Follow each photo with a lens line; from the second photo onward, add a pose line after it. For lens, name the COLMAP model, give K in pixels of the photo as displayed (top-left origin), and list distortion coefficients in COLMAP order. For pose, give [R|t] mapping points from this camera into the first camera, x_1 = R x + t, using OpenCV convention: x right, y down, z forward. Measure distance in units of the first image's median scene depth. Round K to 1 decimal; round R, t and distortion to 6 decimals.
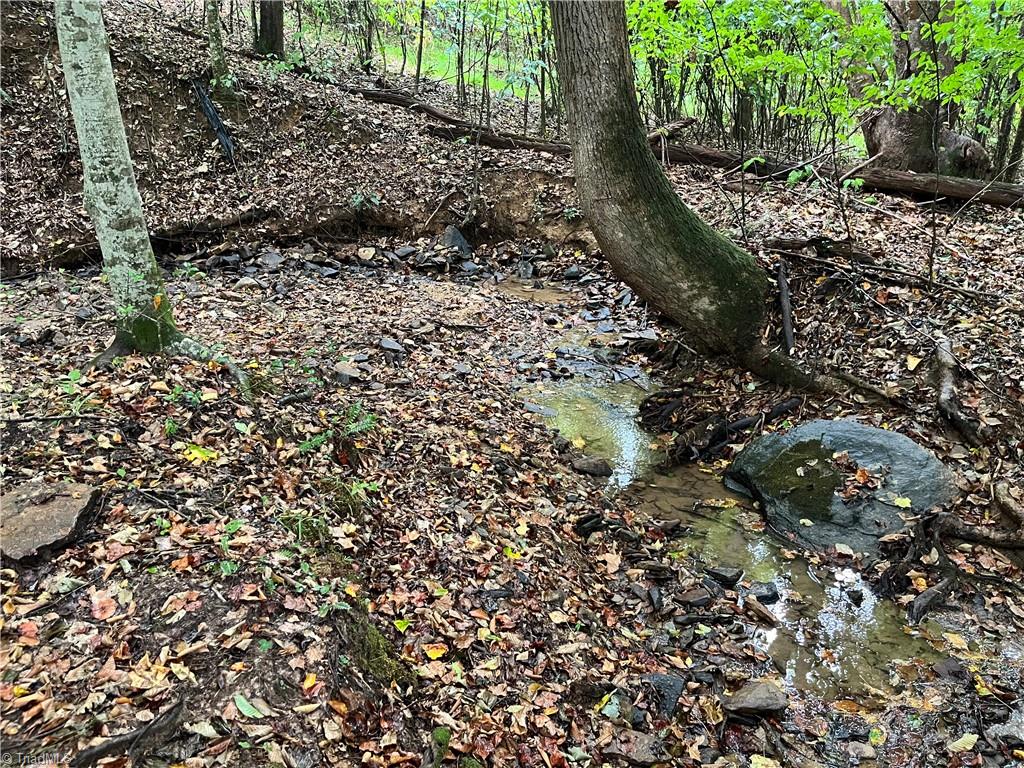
lens RADIAL K [[763.5, 0, 514.1], [0, 763.5, 390.2], [0, 0, 1]] dist [0.071990, -0.095624]
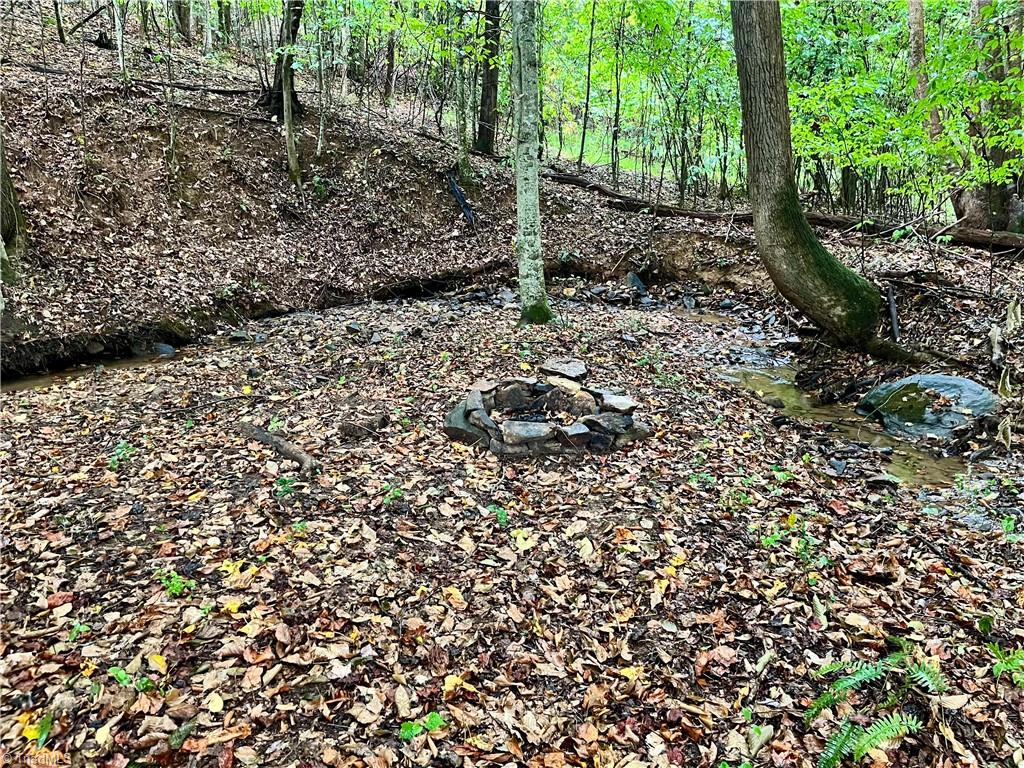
lens RADIAL K [[763.5, 0, 514.1], [0, 763.5, 390.2], [0, 0, 1]] dist [0.071990, -0.095624]
pose [[0.993412, 0.015761, -0.113508, -0.153796], [-0.025251, 0.996258, -0.082656, 0.132012], [0.111781, 0.084978, 0.990093, -0.414375]]
